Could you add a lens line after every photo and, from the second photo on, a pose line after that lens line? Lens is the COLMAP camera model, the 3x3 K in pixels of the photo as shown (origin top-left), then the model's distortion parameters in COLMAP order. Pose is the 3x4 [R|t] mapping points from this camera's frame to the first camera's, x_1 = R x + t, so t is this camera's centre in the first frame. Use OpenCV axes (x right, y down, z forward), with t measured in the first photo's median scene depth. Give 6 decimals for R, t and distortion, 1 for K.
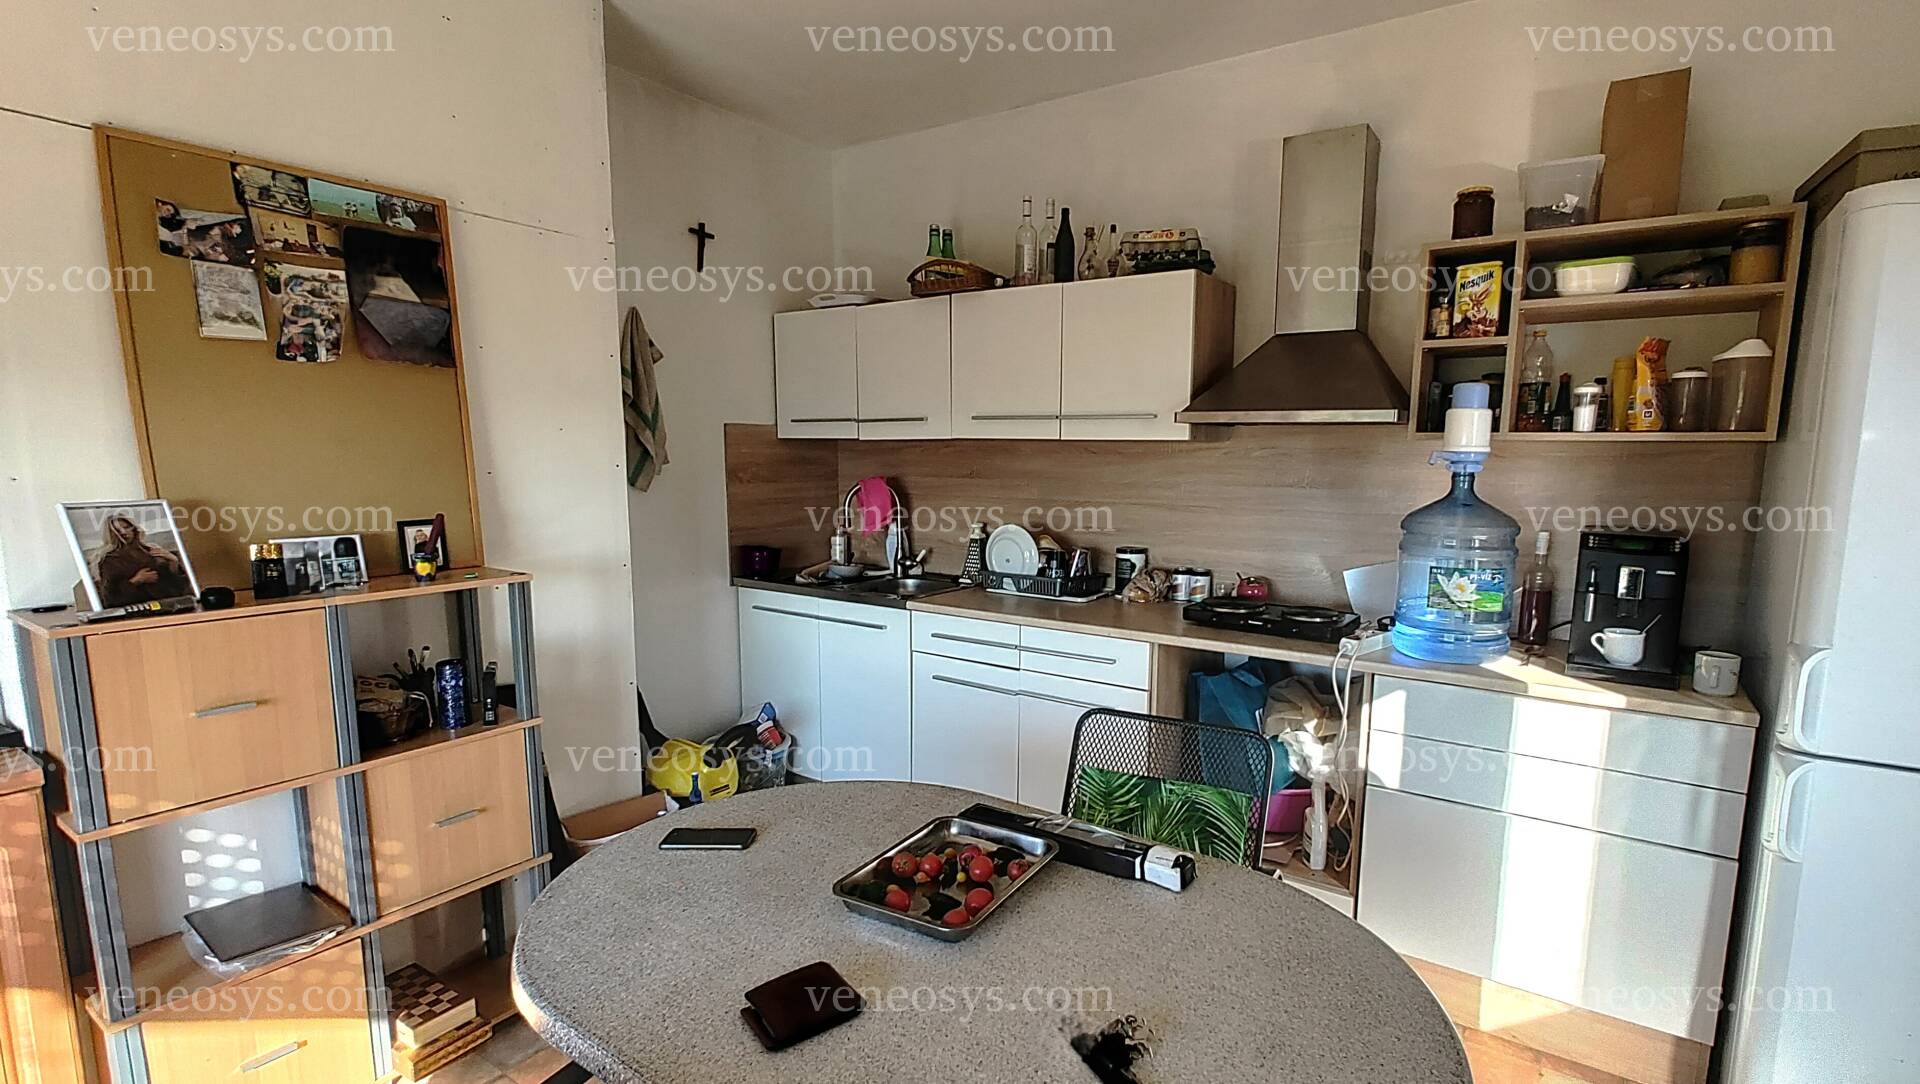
lens RADIAL K [[783.0, 0, 966.6], [0, 783.0, 549.1], [0, 0, 1]] dist [-0.001725, 0.000075]
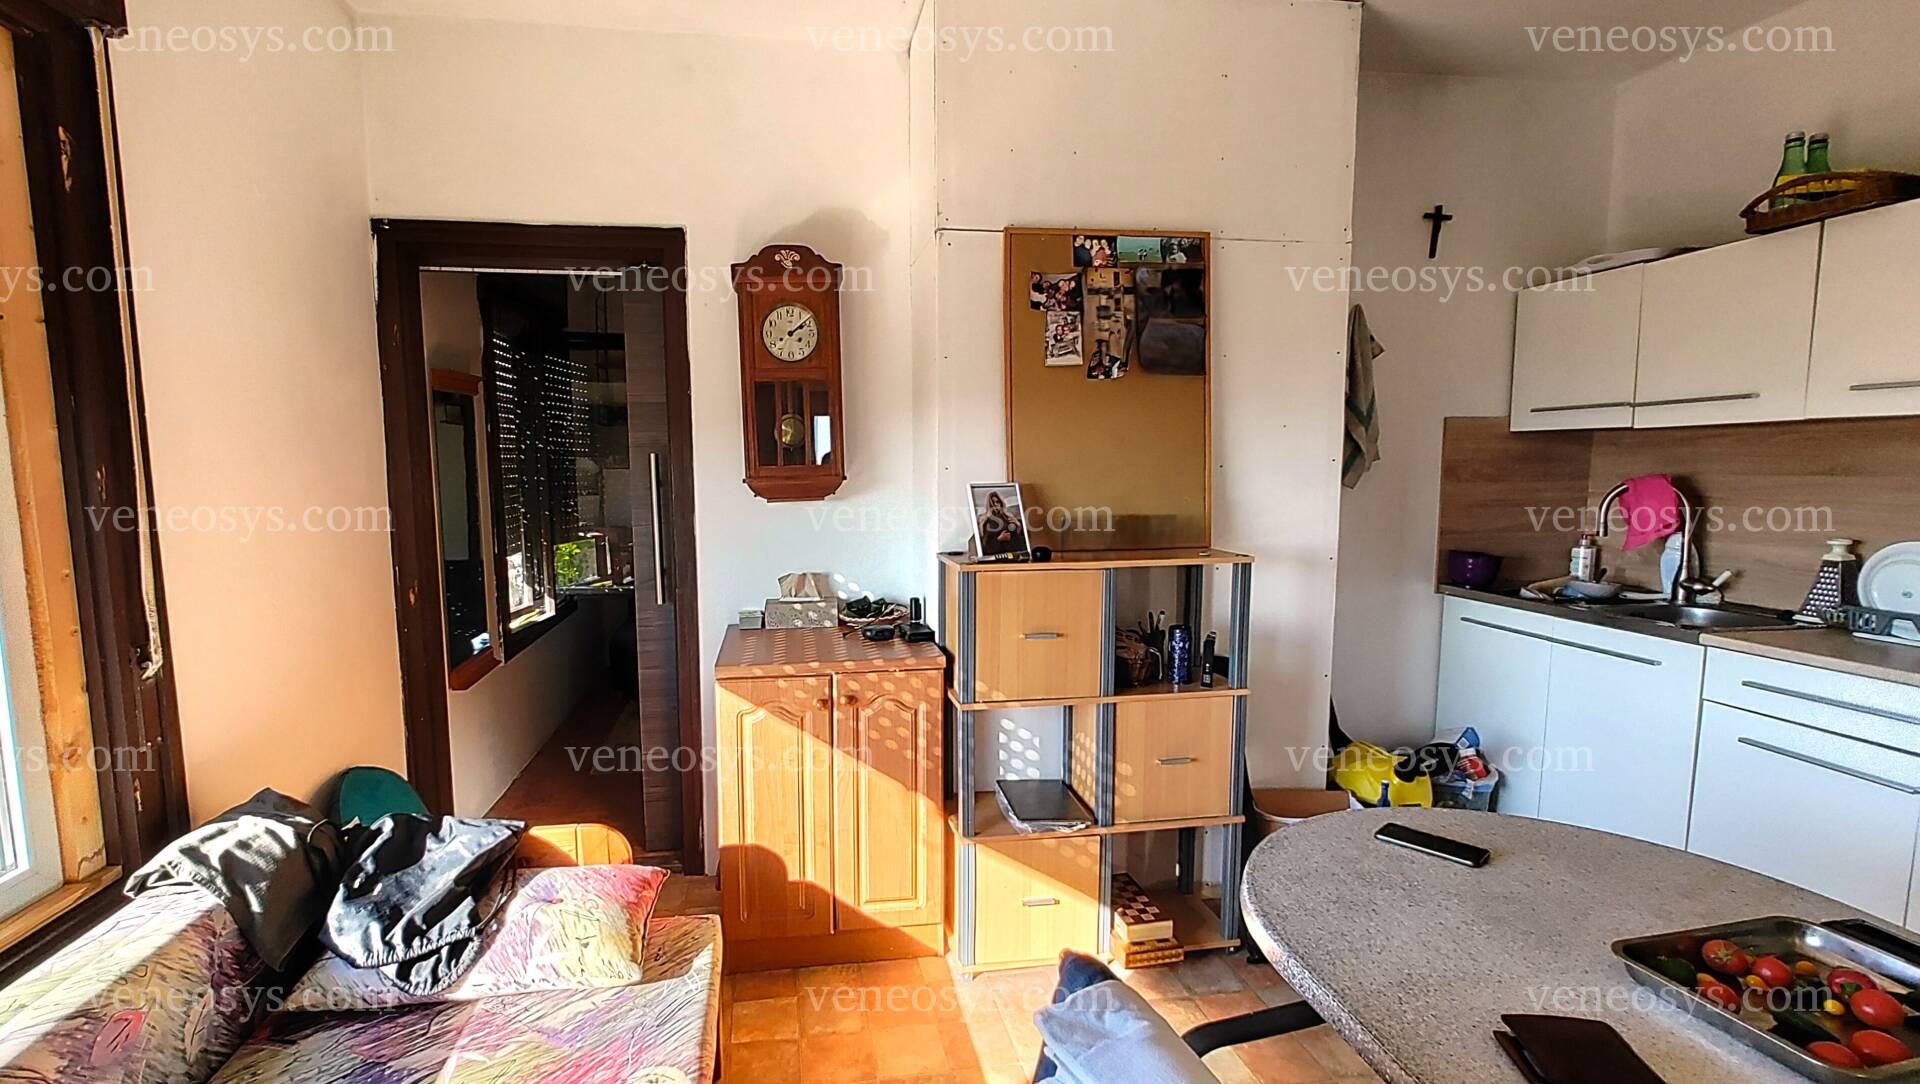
lens RADIAL K [[783.0, 0, 966.6], [0, 783.0, 549.1], [0, 0, 1]] dist [-0.001725, 0.000075]
pose [[0.718813, 0.063074, -0.692336, -0.081764], [-0.080482, 0.996730, 0.007246, 0.043684], [0.690529, 0.050512, 0.721539, -0.067036]]
